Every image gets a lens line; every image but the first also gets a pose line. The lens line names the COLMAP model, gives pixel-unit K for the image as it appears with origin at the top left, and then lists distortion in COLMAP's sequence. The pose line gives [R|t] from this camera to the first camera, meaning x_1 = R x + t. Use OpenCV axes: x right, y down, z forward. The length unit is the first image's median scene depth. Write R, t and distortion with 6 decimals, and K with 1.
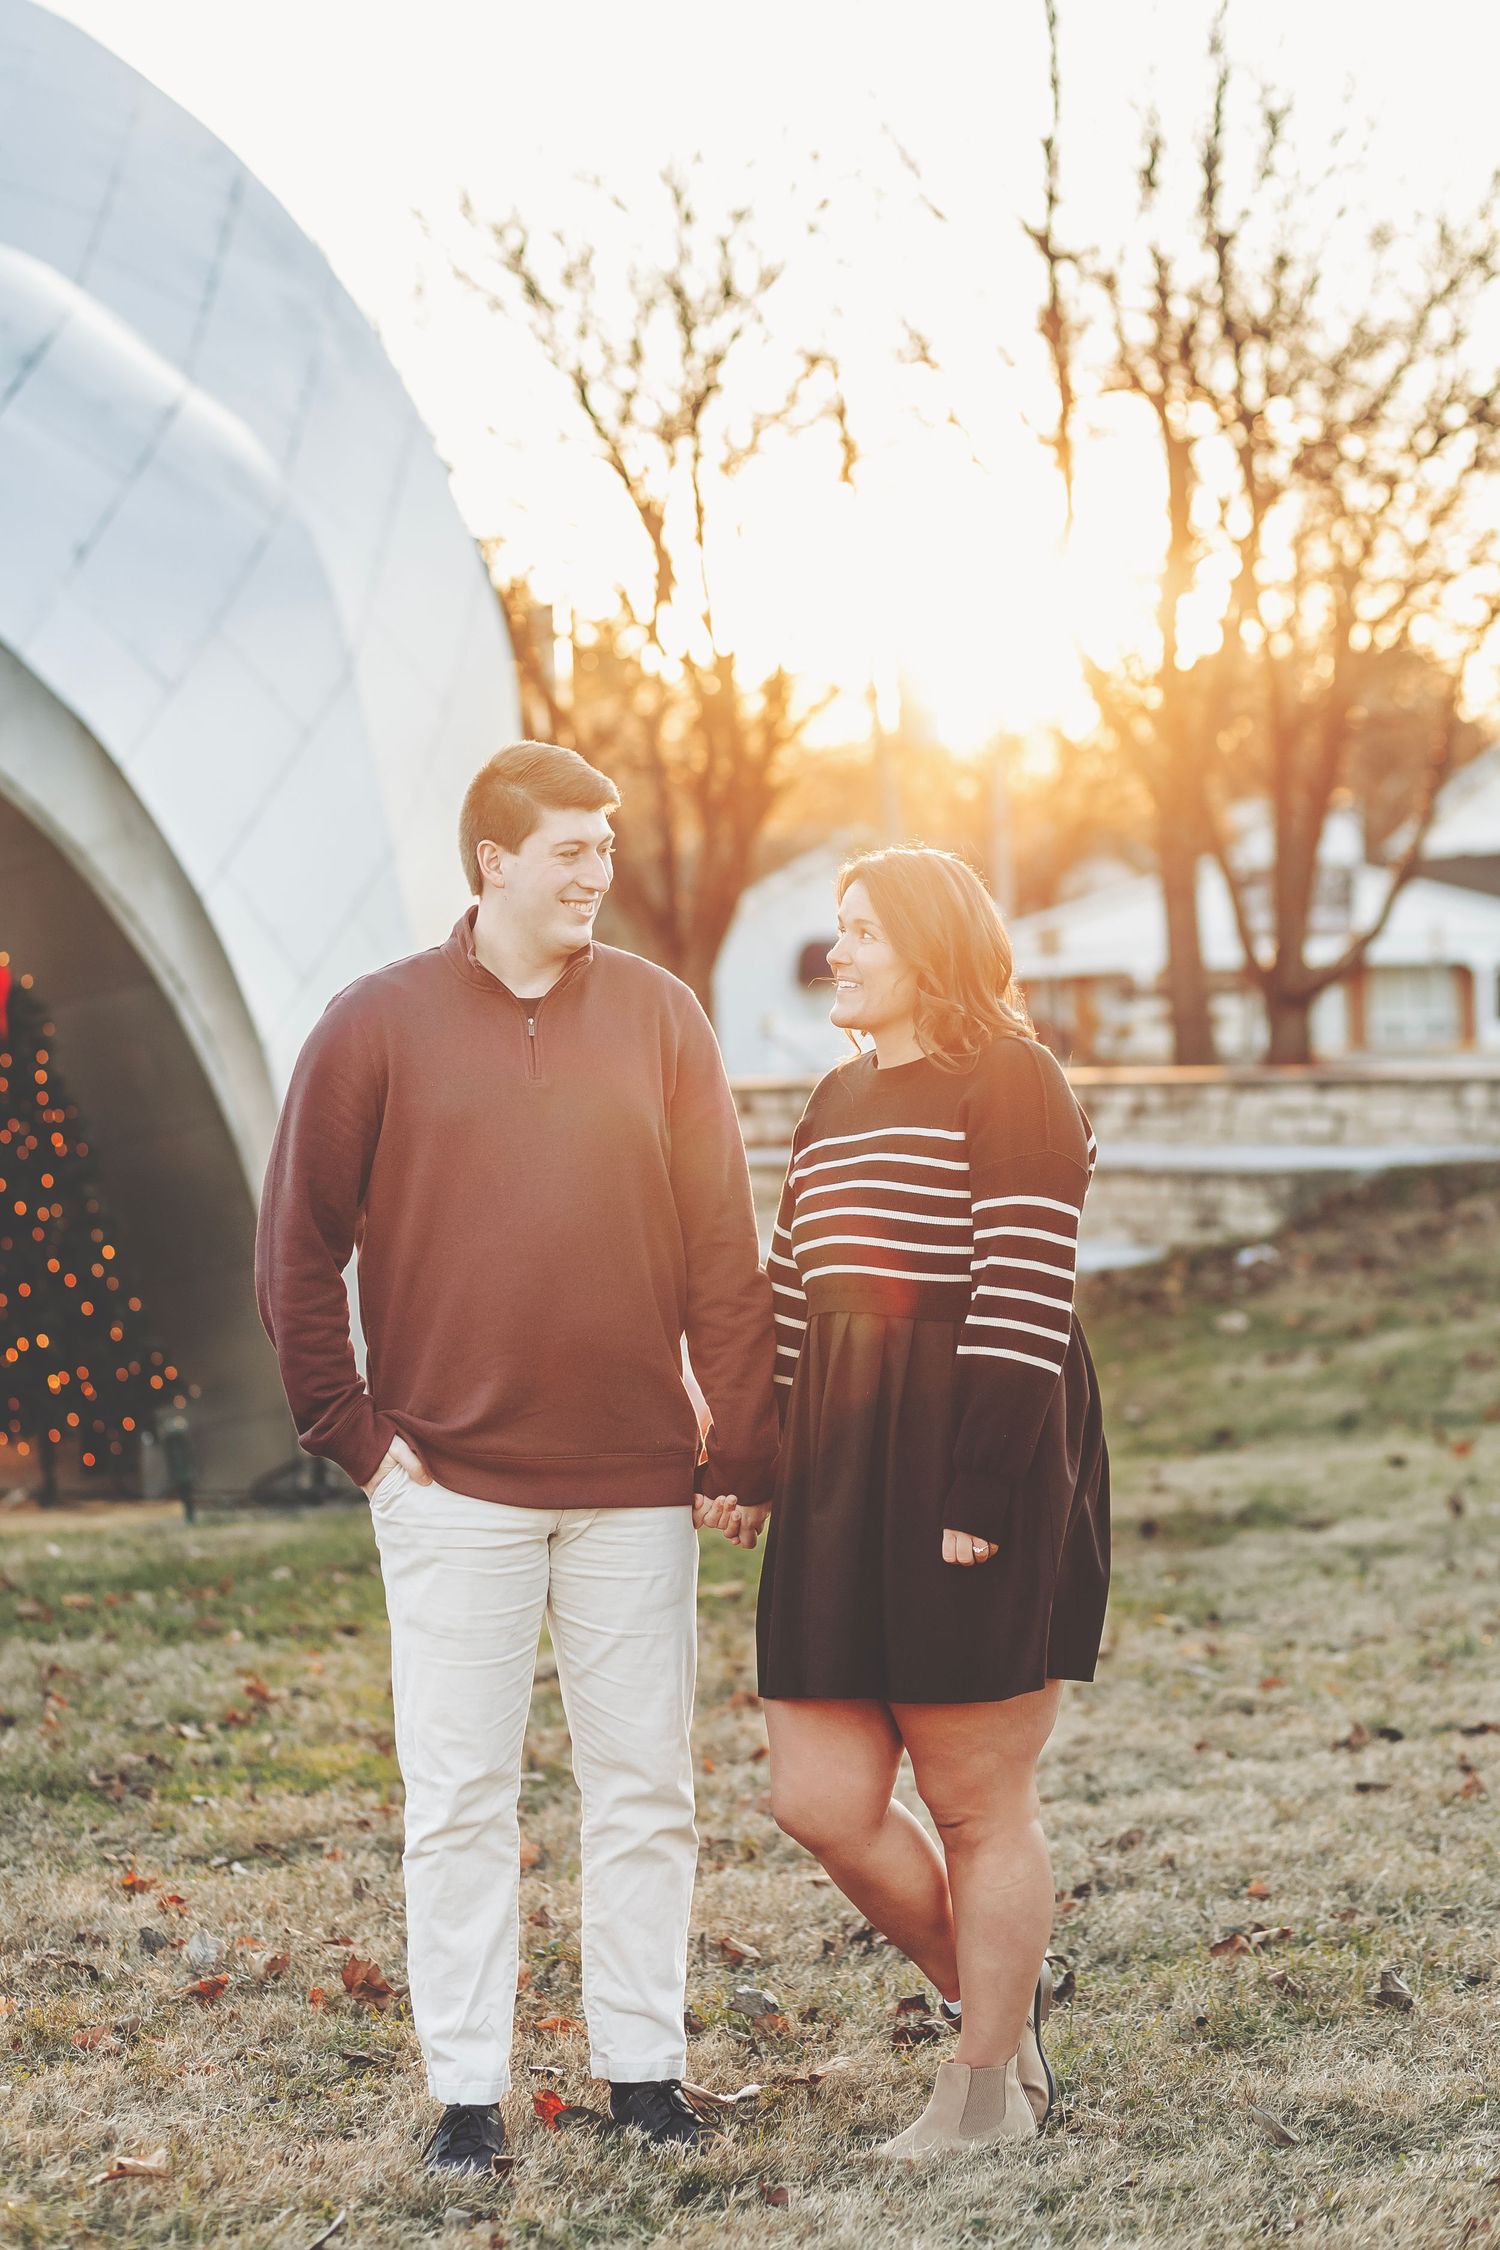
lens RADIAL K [[5611.9, 0, 750.0], [0, 5611.9, 1125.0], [0, 0, 1]] dist [-0.020515, -0.374106]
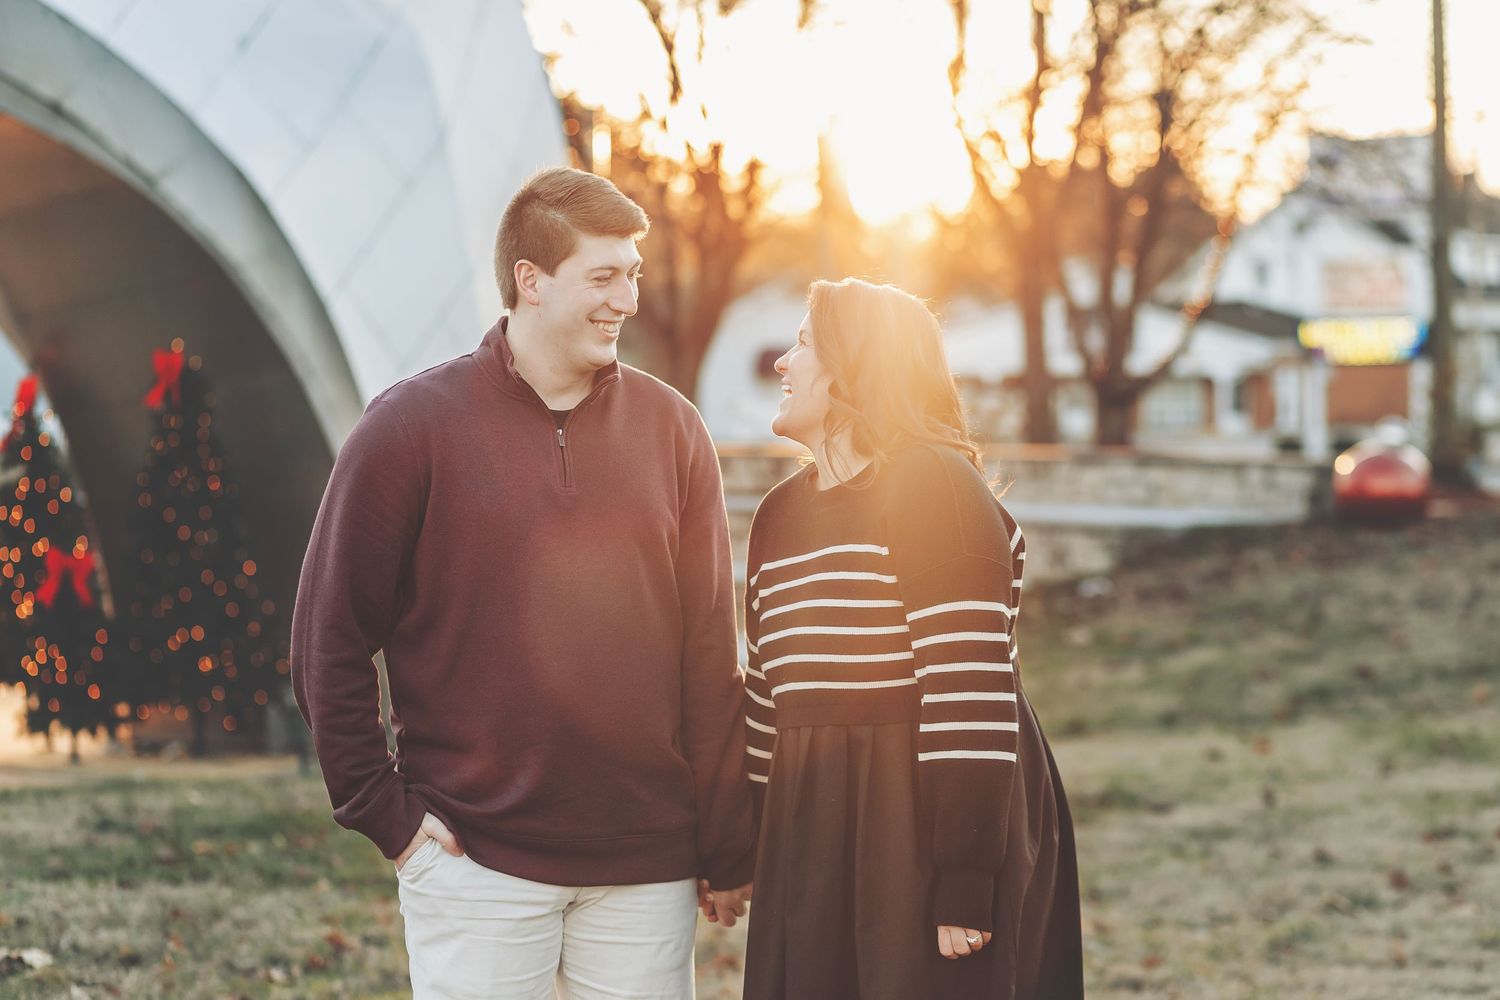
lens RADIAL K [[3801.9, 0, 750.0], [0, 3801.9, 500.0], [0, 0, 1]] dist [-0.019559, -0.538747]
pose [[0.999602, 0.026948, 0.008355, -0.004542], [-0.027011, 0.999607, 0.007505, -0.005258], [-0.008150, -0.007728, 0.999937, 0.137180]]
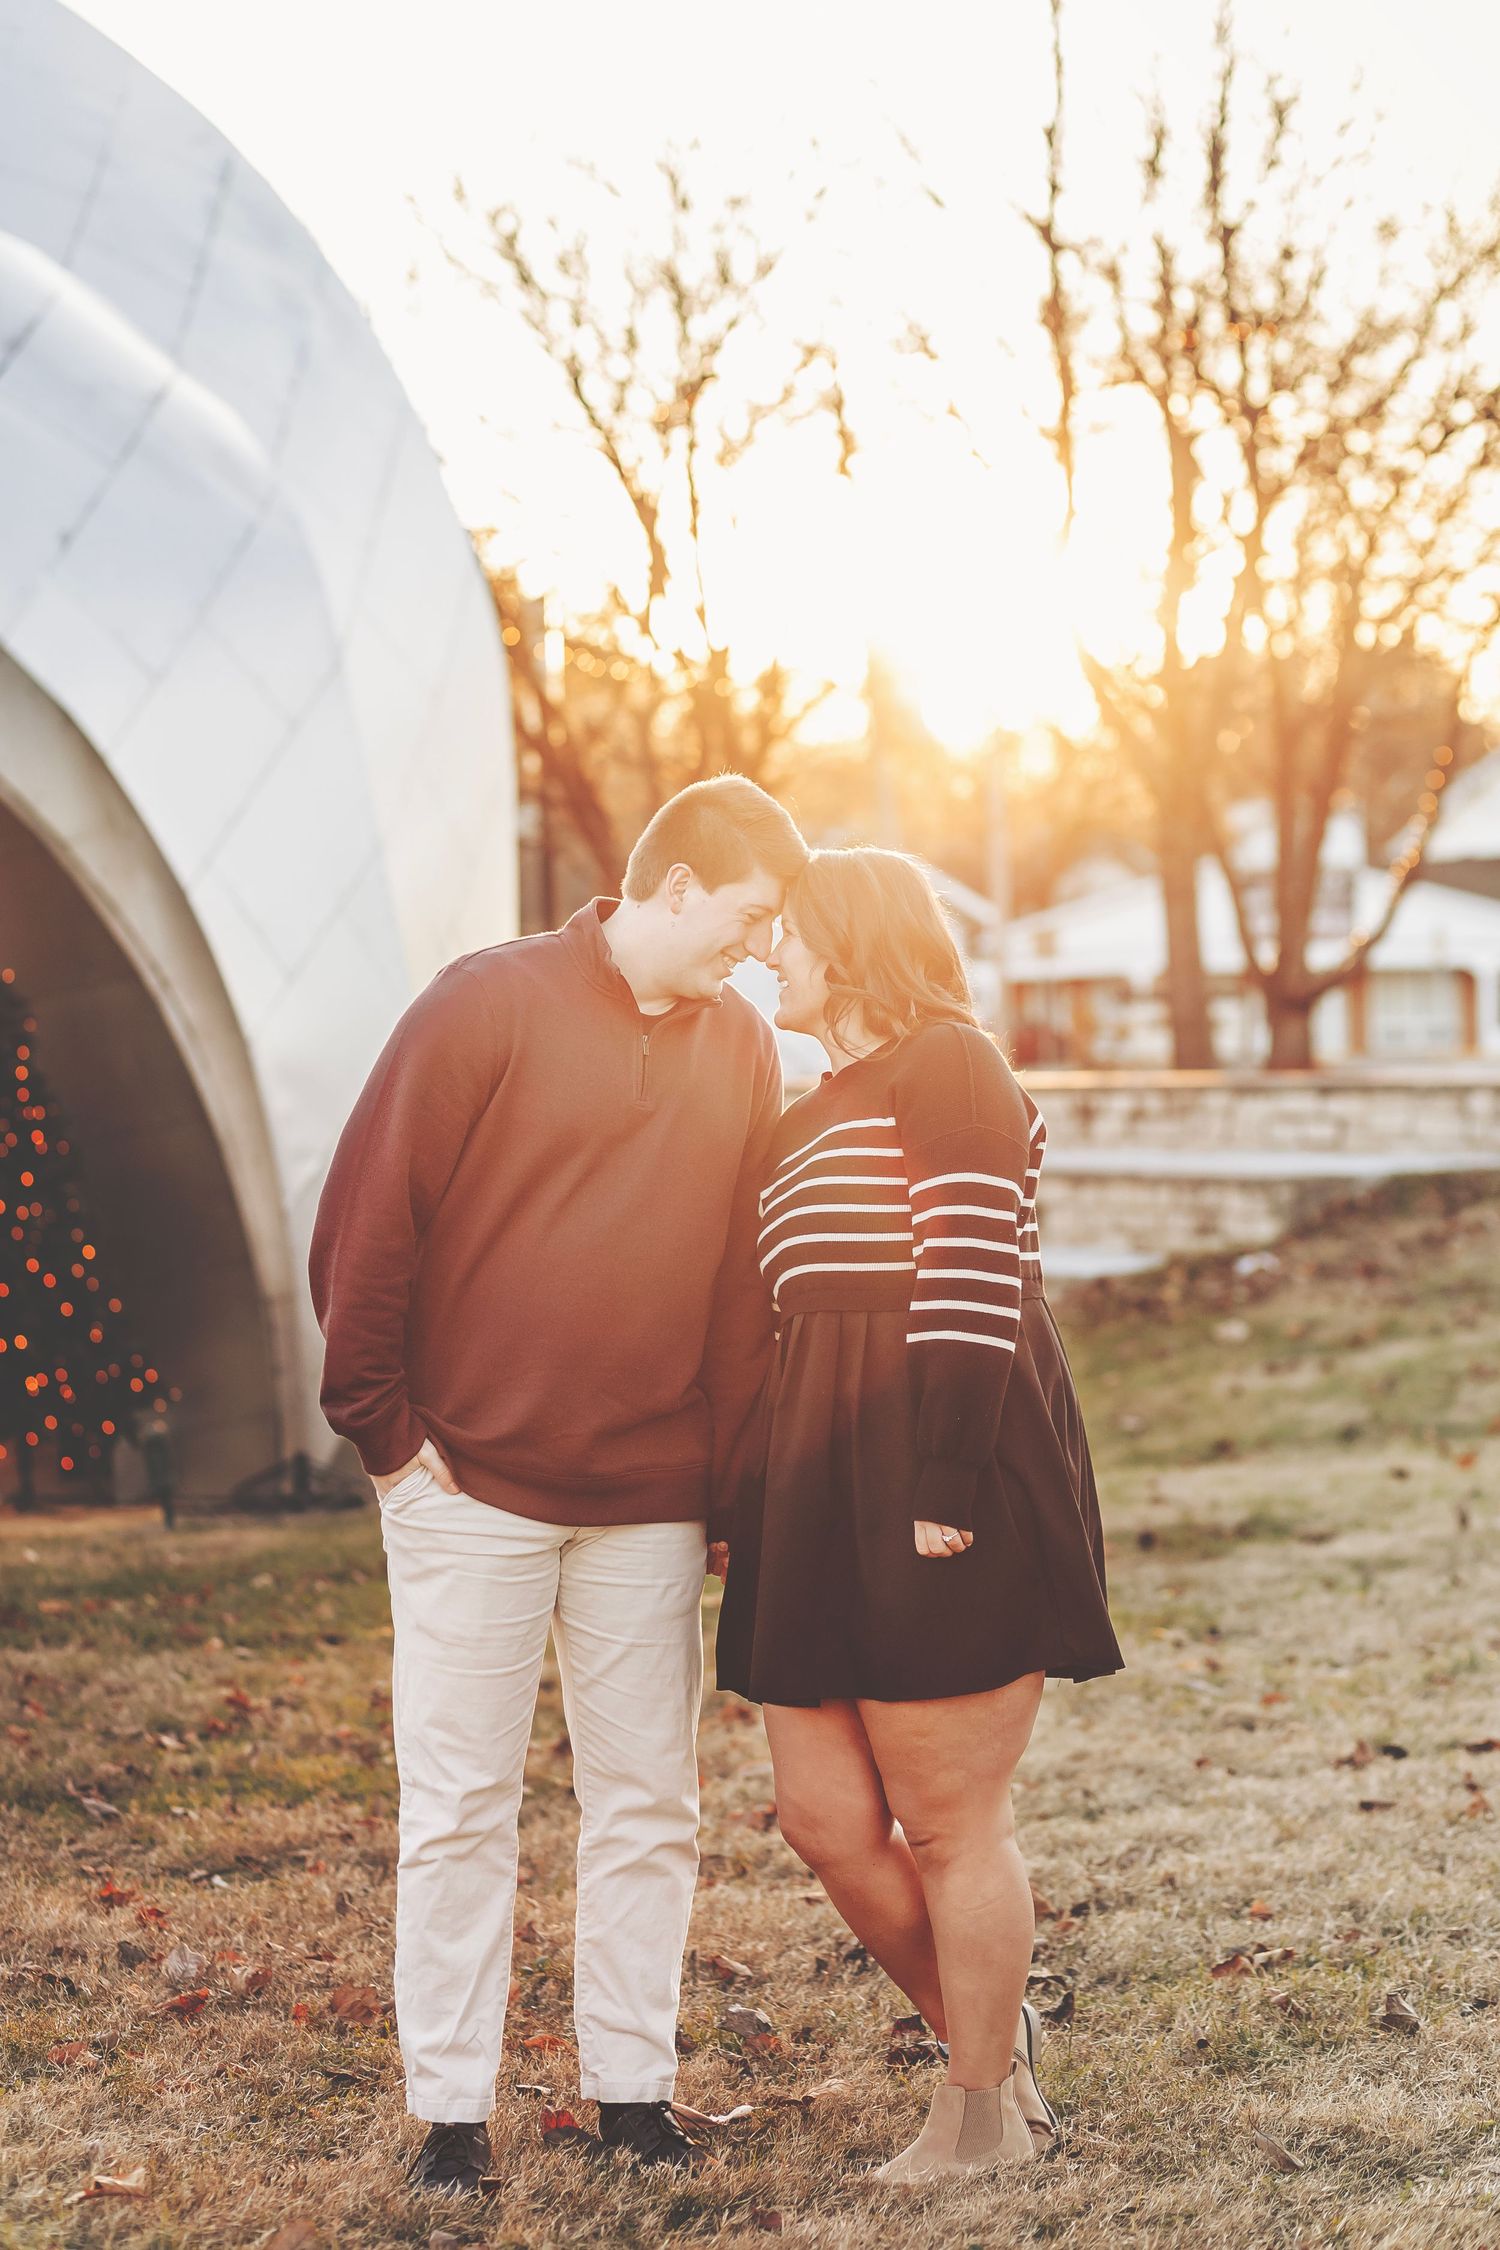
lens RADIAL K [[5702.8, 0, 750.0], [0, 5702.8, 1125.0], [0, 0, 1]] dist [-0.019559, -0.538747]
pose [[0.999978, 0.006432, 0.001773, -0.000721], [-0.006431, 0.999979, -0.000608, 0.000322], [-0.001777, 0.000597, 0.999998, 0.003010]]
